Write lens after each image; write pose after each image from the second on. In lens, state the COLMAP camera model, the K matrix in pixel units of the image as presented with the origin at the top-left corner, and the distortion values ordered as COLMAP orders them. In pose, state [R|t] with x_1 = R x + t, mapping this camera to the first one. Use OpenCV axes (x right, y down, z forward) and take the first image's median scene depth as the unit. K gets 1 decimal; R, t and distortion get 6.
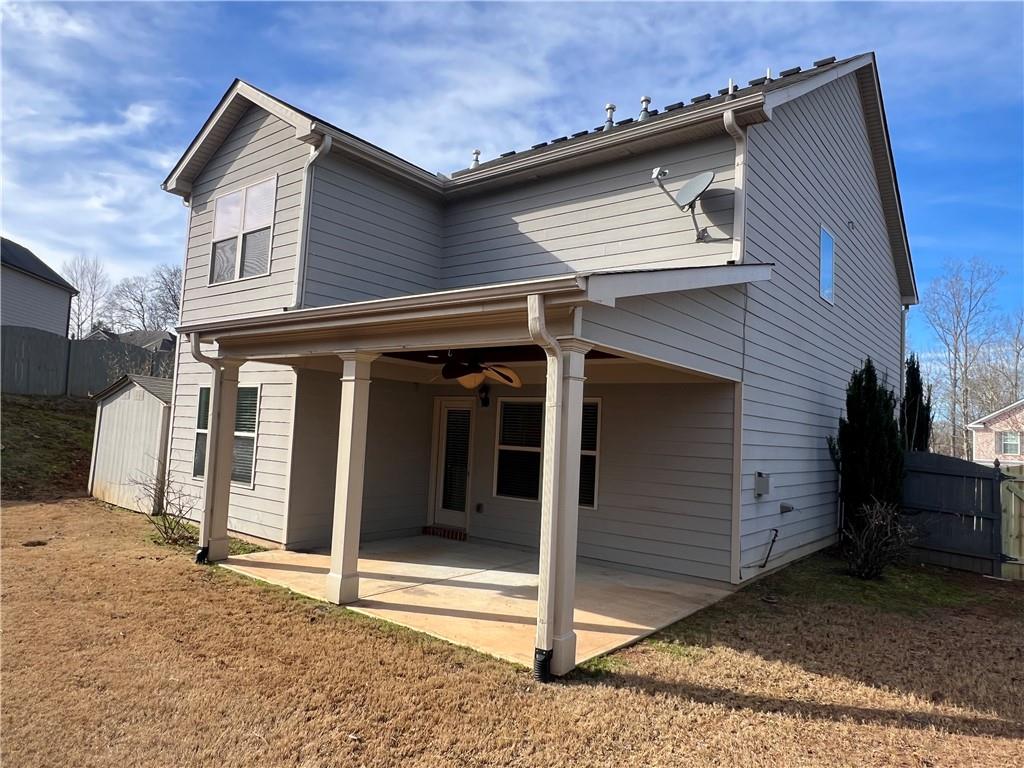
lens RADIAL K [[661.6, 0, 506.2], [0, 661.6, 383.1], [0, 0, 1]] dist [-0.000828, 0.002124]
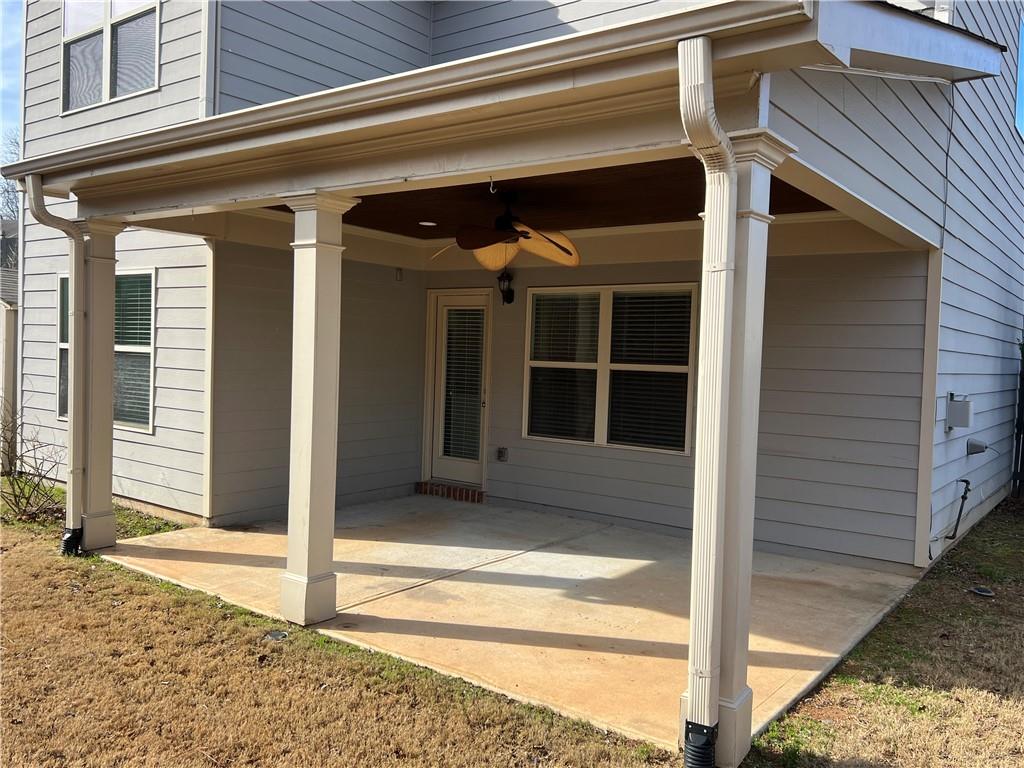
lens RADIAL K [[837.2, 0, 518.4], [0, 837.2, 381.4], [0, 0, 1]] dist [0.038141, -0.037242]
pose [[0.999166, -0.016375, 0.037404, -0.075806], [0.012162, 0.993834, 0.110210, 0.031417], [-0.038978, -0.109663, 0.993204, 0.234765]]
